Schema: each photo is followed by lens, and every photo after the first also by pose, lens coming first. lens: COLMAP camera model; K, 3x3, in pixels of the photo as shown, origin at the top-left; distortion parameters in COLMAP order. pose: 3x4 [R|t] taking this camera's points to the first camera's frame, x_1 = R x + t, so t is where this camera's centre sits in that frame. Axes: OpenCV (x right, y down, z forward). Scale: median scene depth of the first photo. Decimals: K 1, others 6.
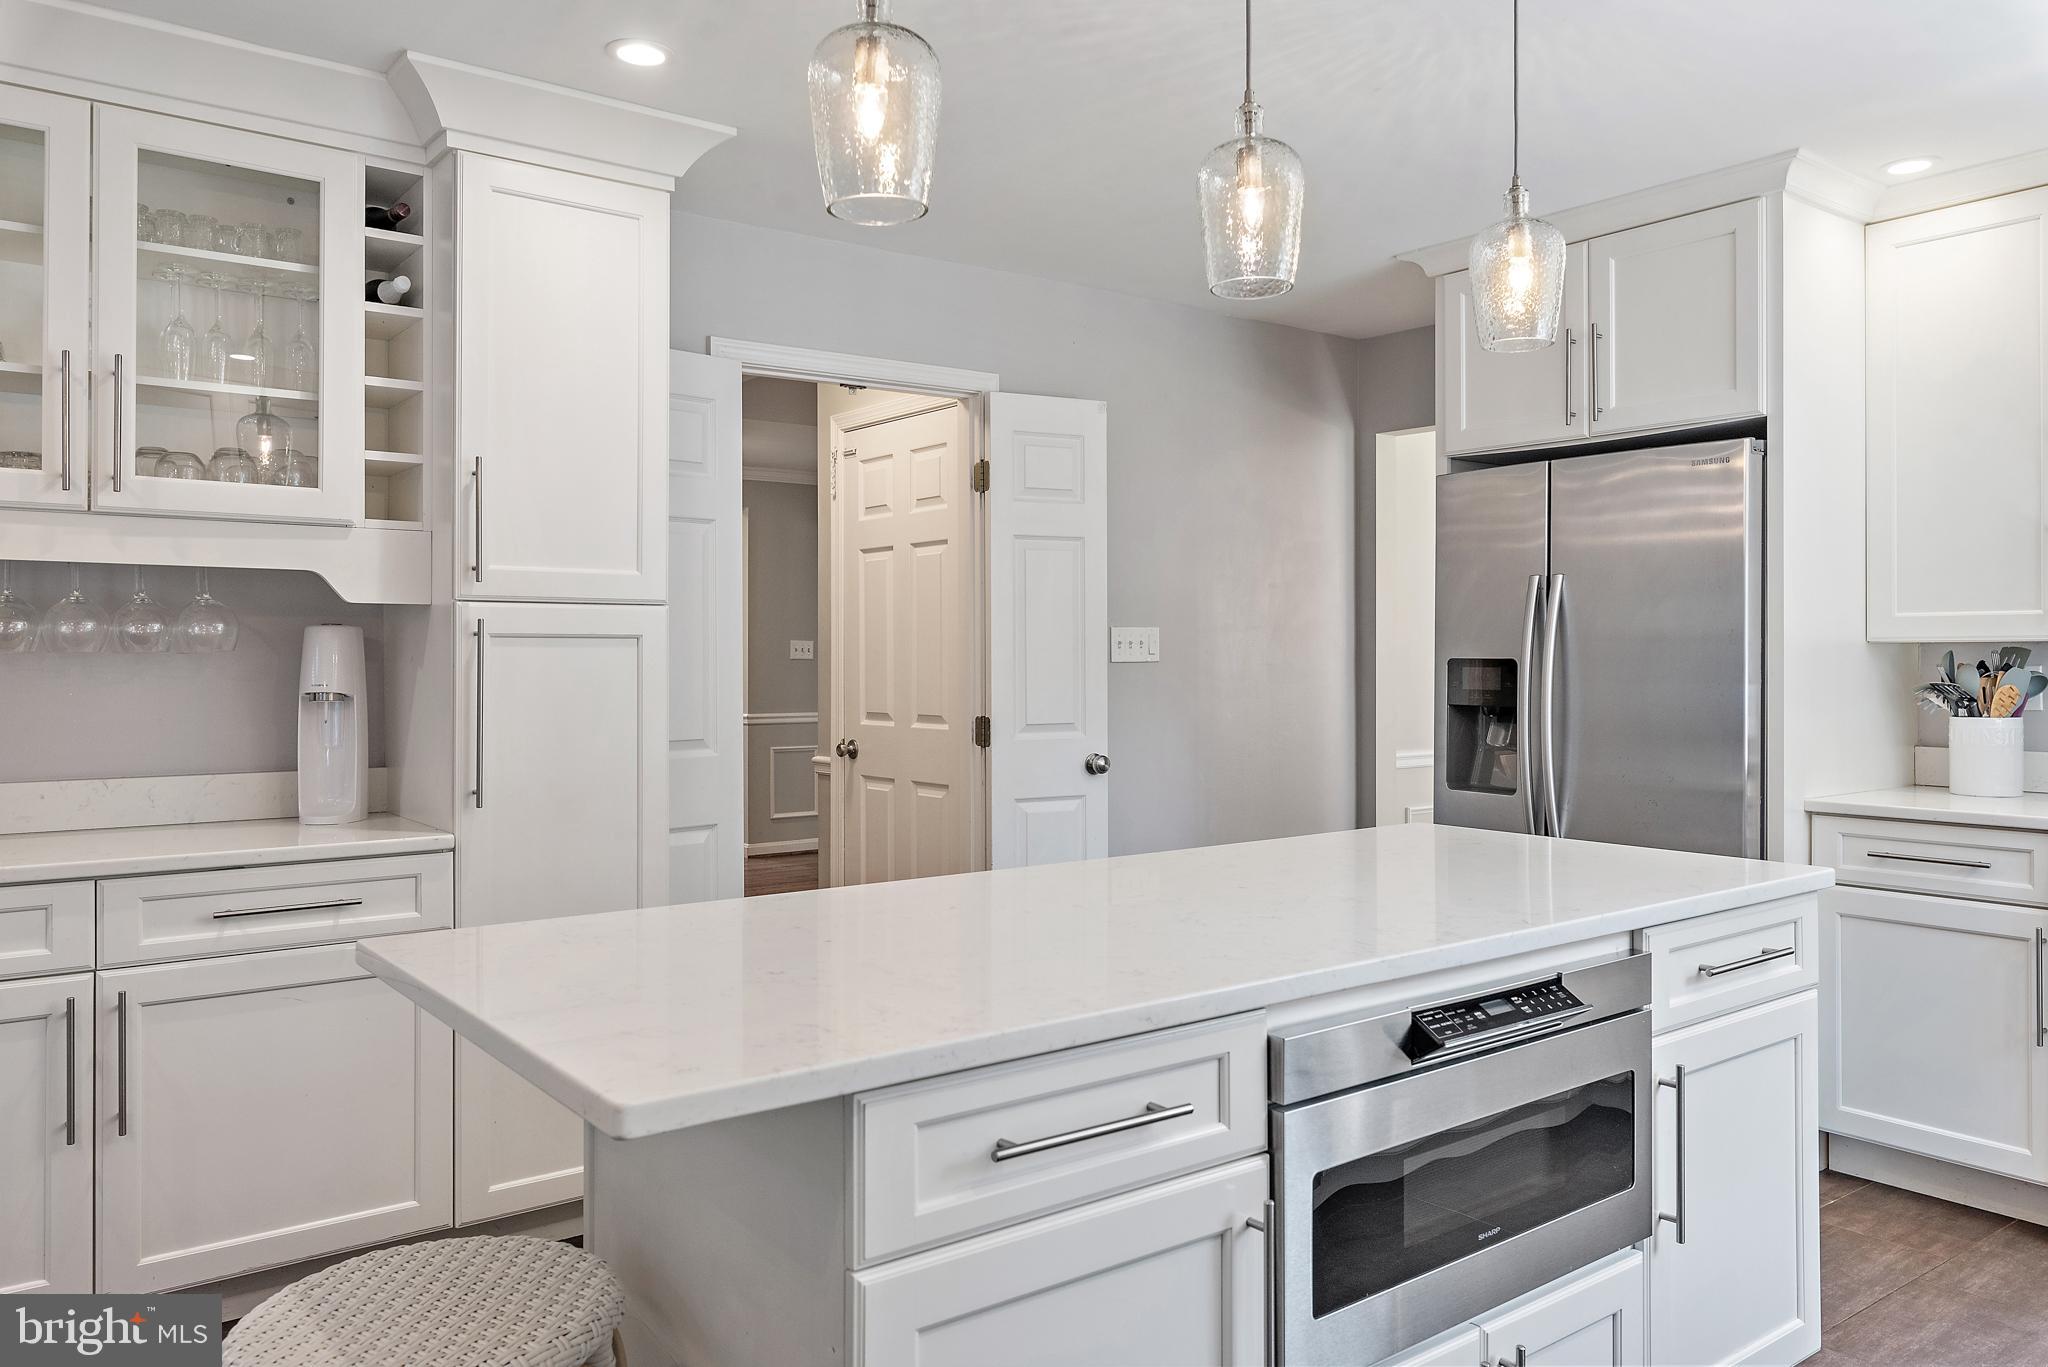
lens RADIAL K [[1460.6, 0, 1024.5], [0, 1460.6, 669.5], [0, 0, 1]] dist [-0.000964, 0.002025]
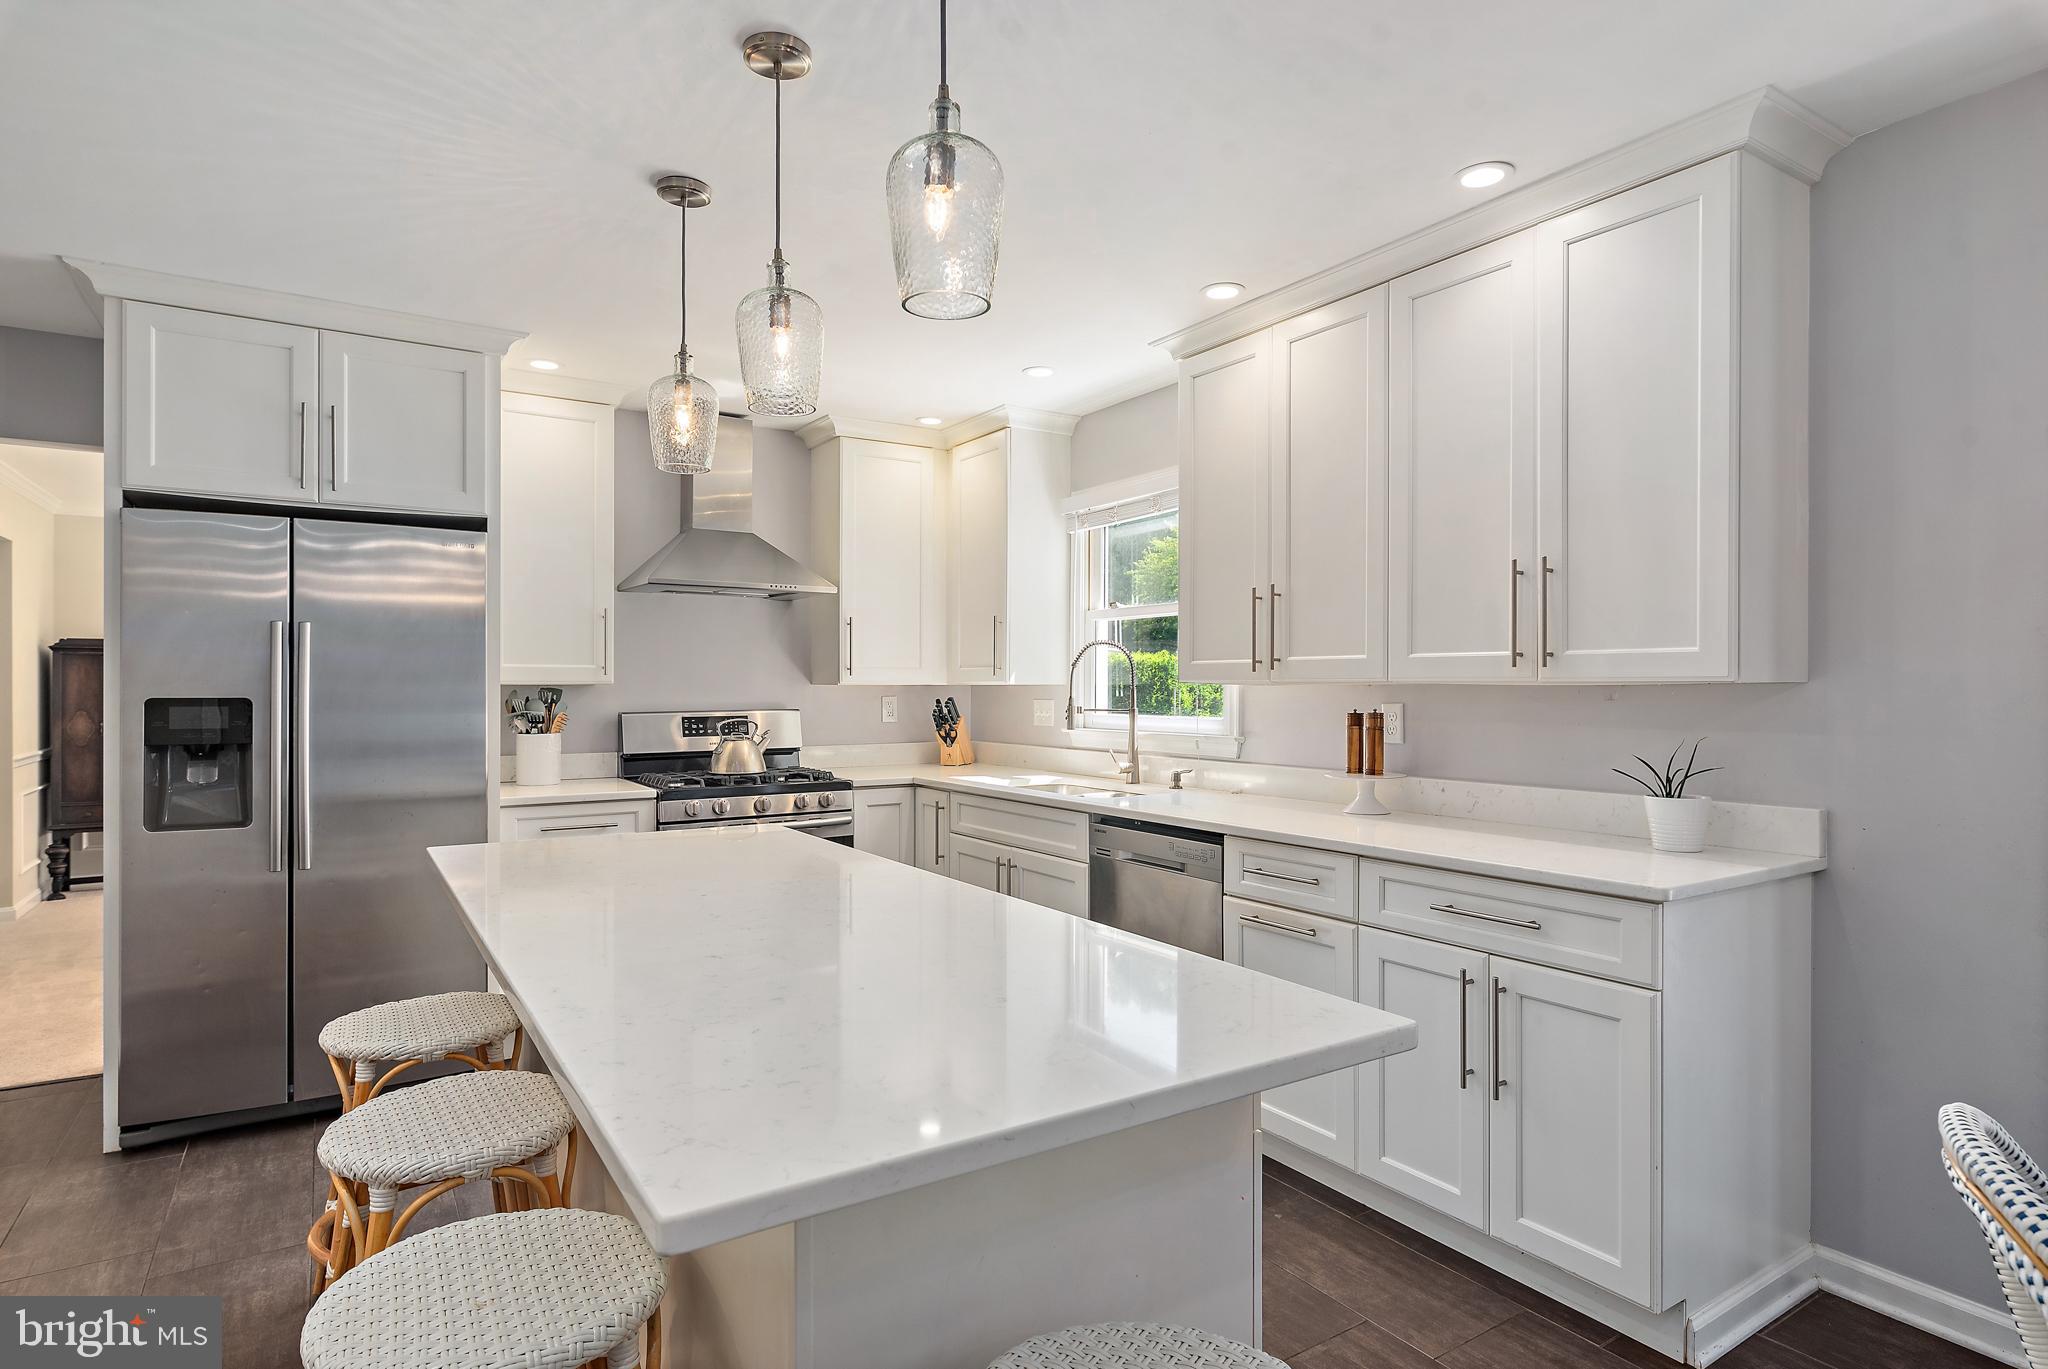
lens RADIAL K [[1092.3, 0, 1023.4], [0, 1092.3, 682.0], [0, 0, 1]] dist [0.001590, 0.000330]
pose [[0.079725, -0.001504, 0.996816, -0.424011], [0.002795, 0.999995, 0.001285, -0.019826], [-0.996813, 0.002684, 0.079728, 0.392483]]
